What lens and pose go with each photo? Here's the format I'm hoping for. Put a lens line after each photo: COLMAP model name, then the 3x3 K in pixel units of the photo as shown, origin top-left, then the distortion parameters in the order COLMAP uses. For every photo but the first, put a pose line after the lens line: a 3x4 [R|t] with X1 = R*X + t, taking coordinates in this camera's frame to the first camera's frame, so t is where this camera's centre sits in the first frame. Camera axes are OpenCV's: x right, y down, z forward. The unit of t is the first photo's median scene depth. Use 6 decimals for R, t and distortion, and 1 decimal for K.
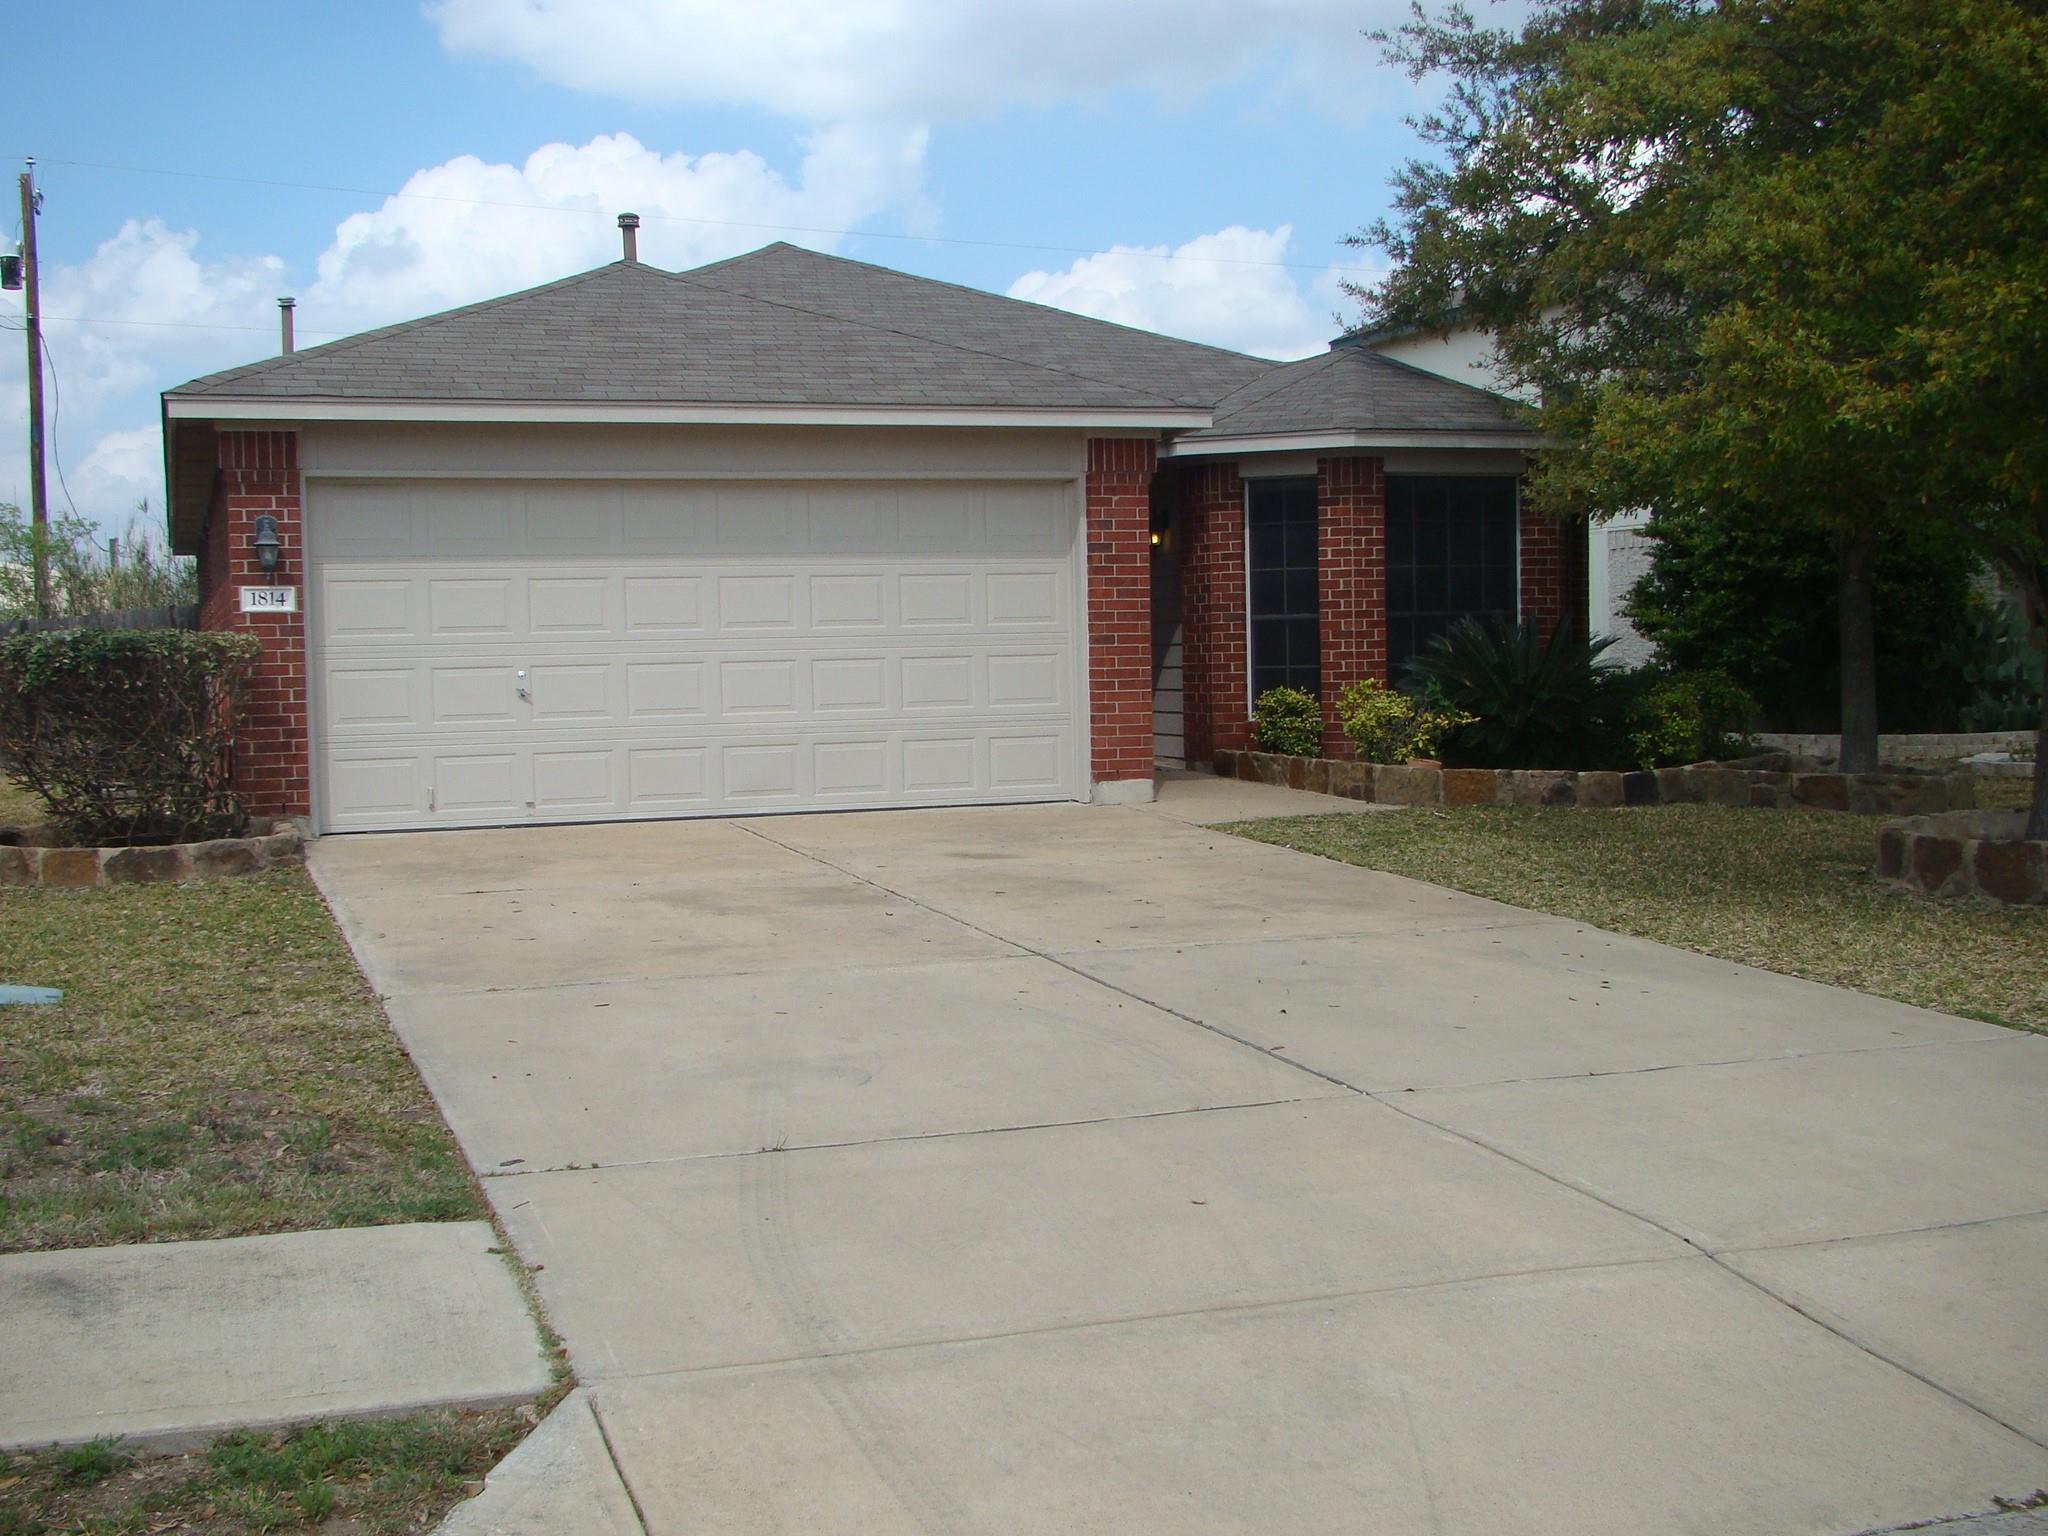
lens RADIAL K [[2342.8, 0, 1022.5], [0, 2342.8, 770.5], [0, 0, 1]] dist [-0.044444, 0.000000]
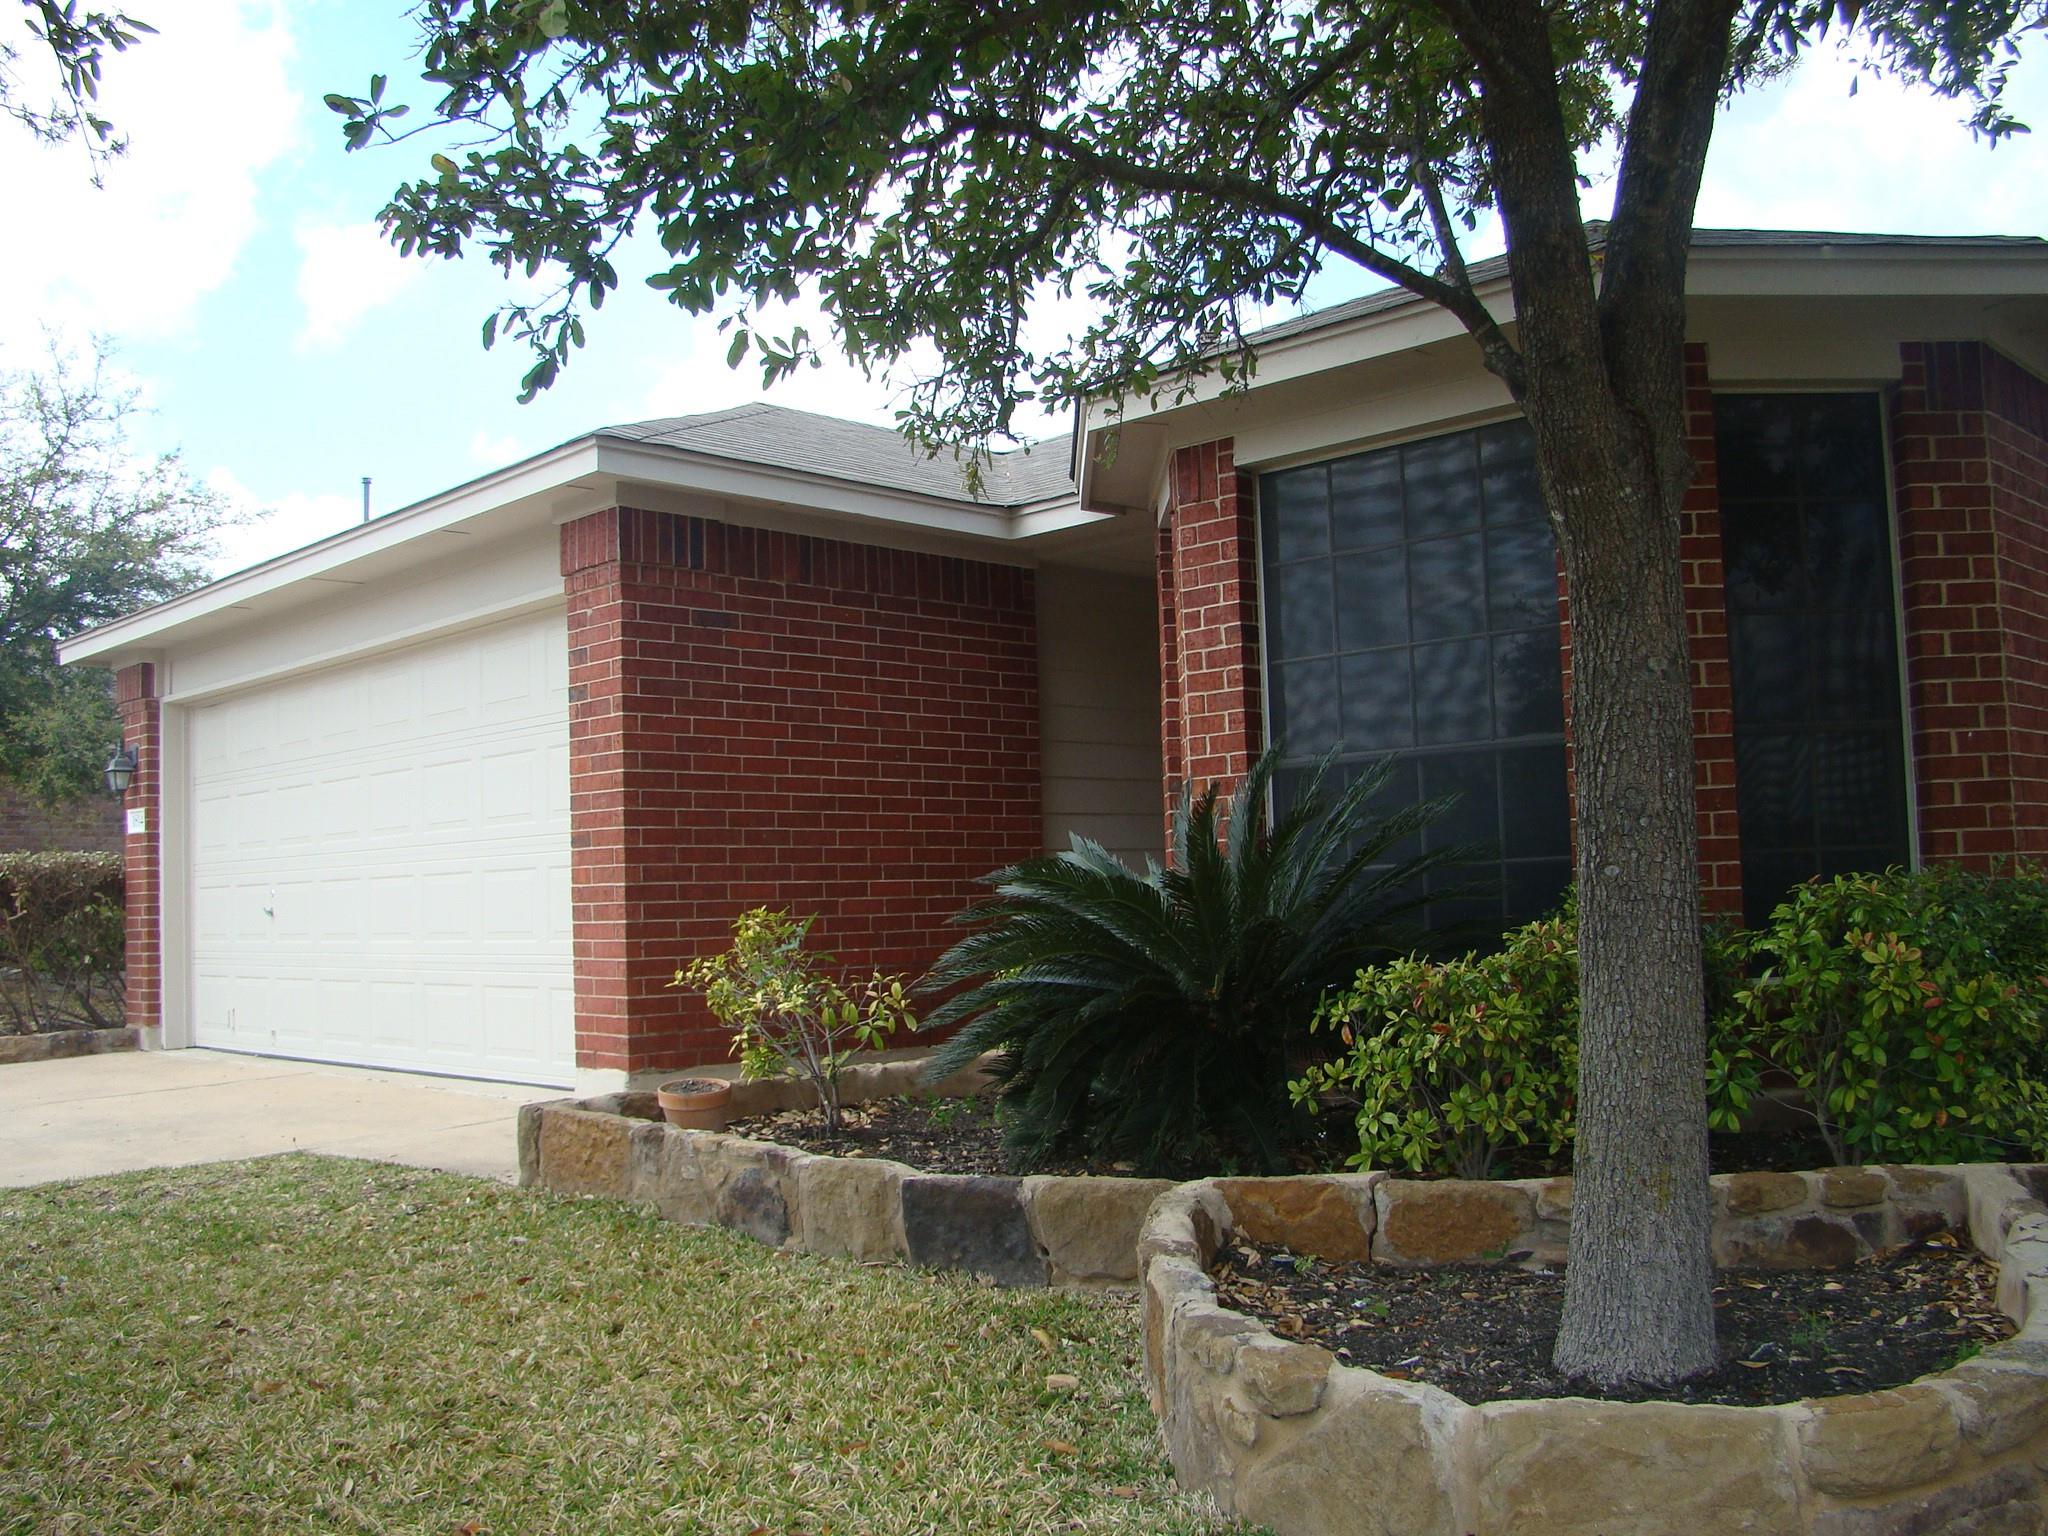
lens RADIAL K [[1871.7, 0, 1028.9], [0, 1871.7, 769.2], [0, 0, 1]] dist [-0.112493, -0.007465]
pose [[0.432896, -0.057449, -0.899612, 0.529188], [-0.026773, 0.996708, -0.076532, -0.039872], [0.901046, 0.057215, 0.429932, 0.891921]]
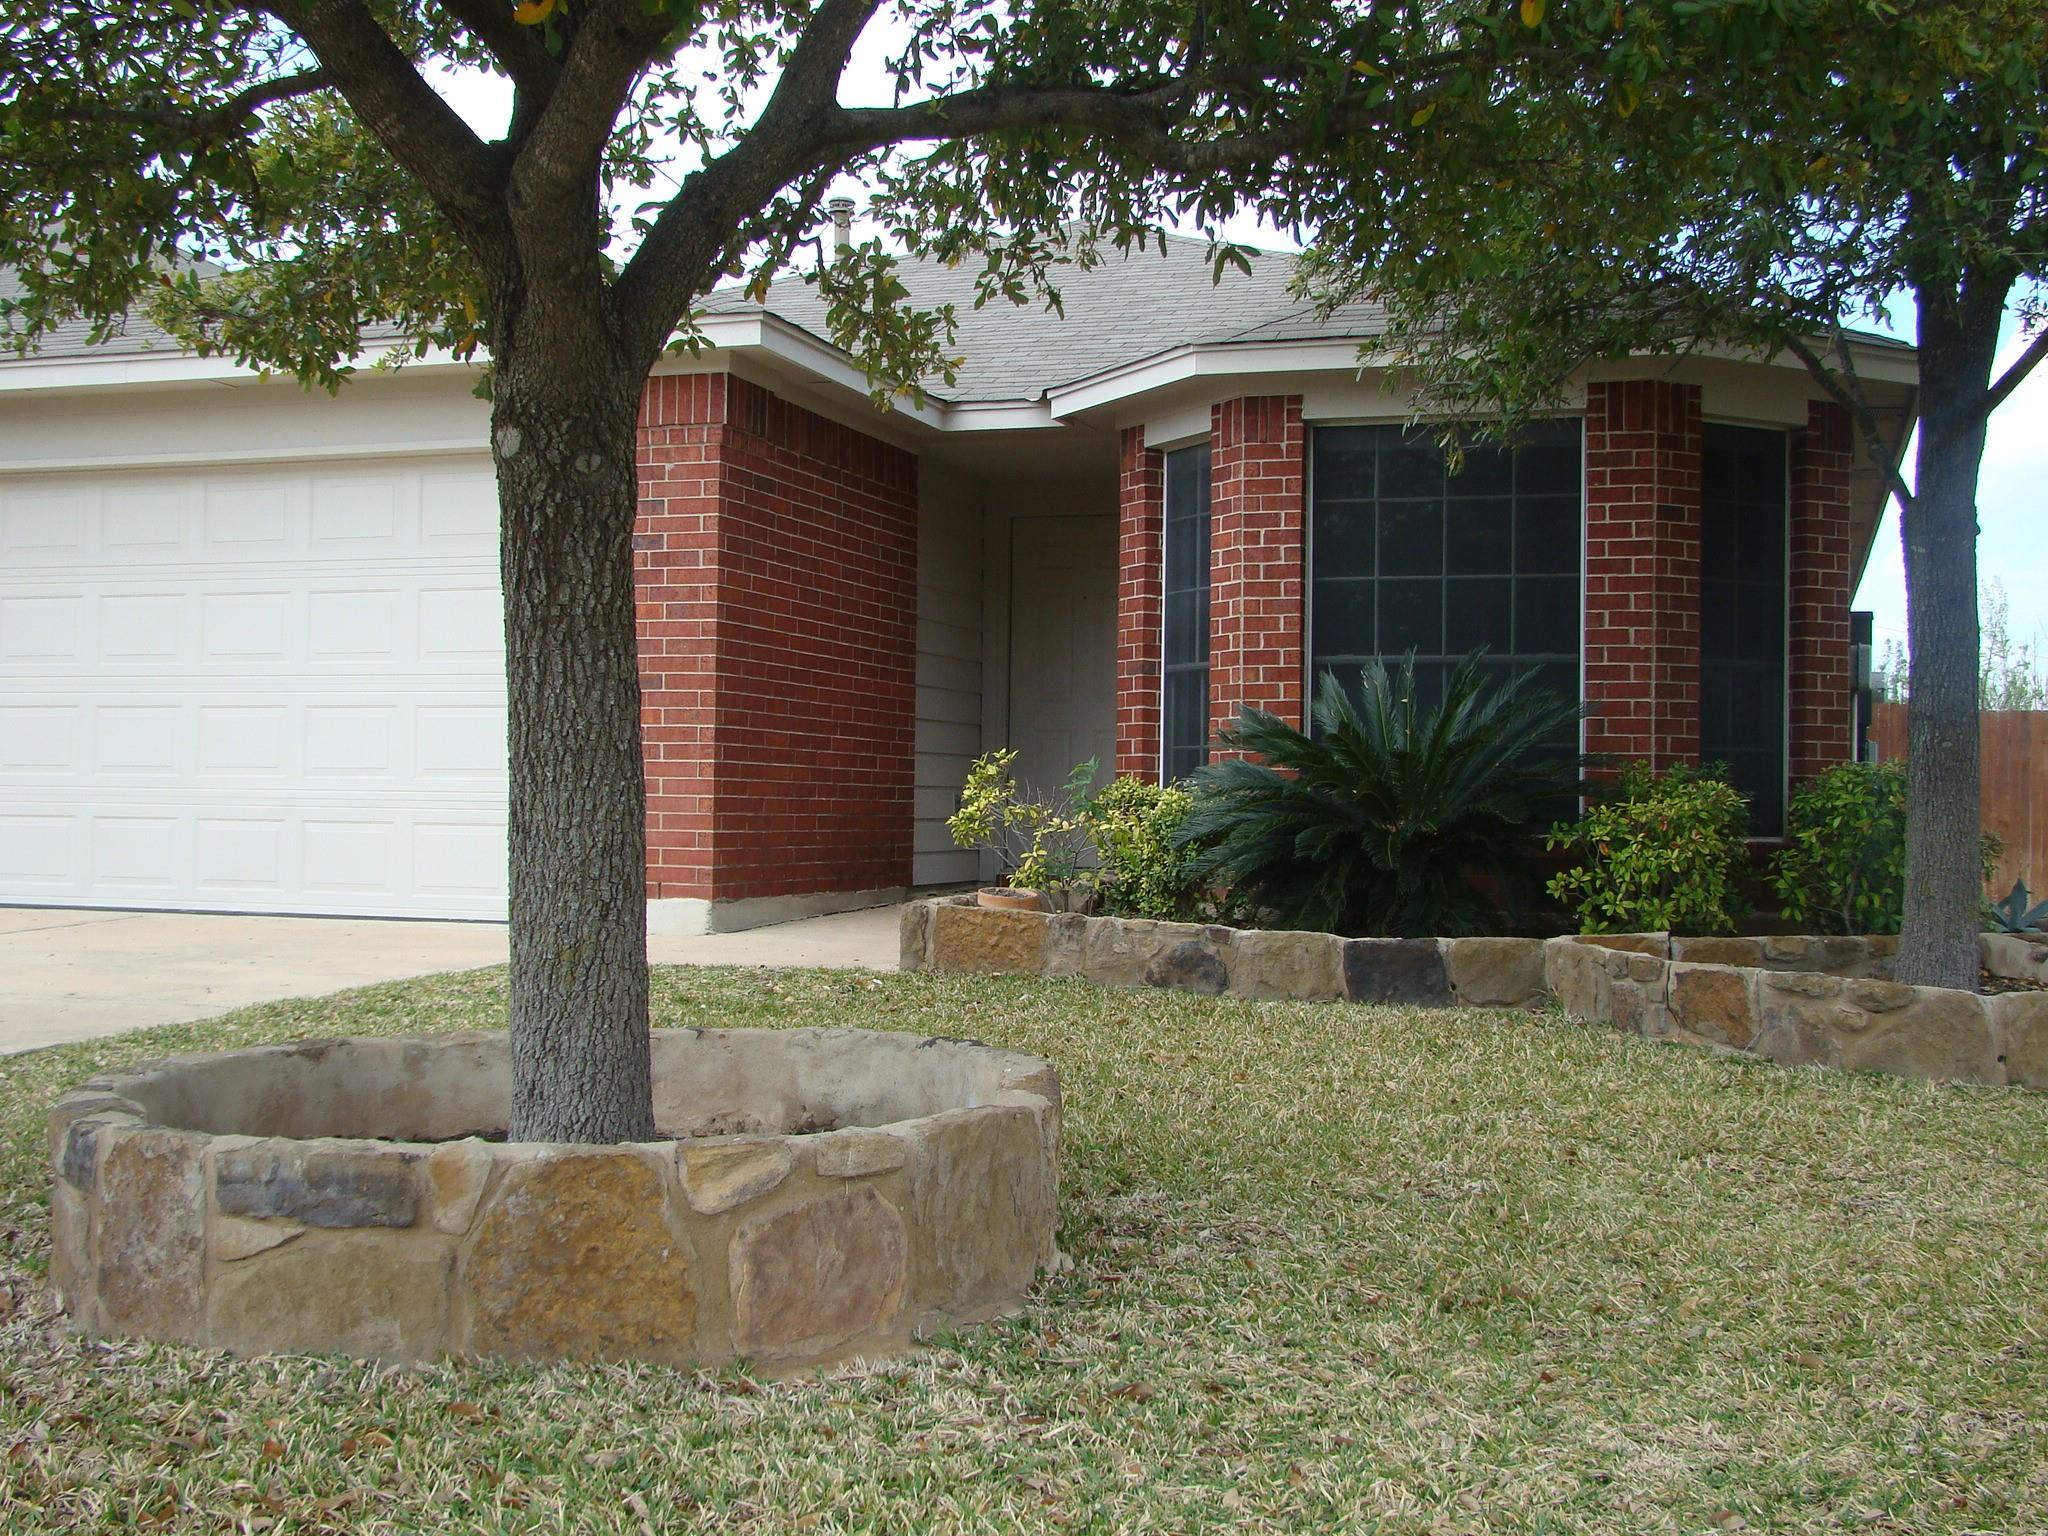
lens RADIAL K [[2342.8, 0, 1021.9], [0, 2342.8, 768.9], [0, 0, 1]] dist [-0.044444, 0.000000]
pose [[0.790099, 0.019566, -0.612667, 0.516533], [-0.061010, 0.997038, -0.046839, -0.007553], [0.609936, 0.074386, 0.788952, 0.549513]]
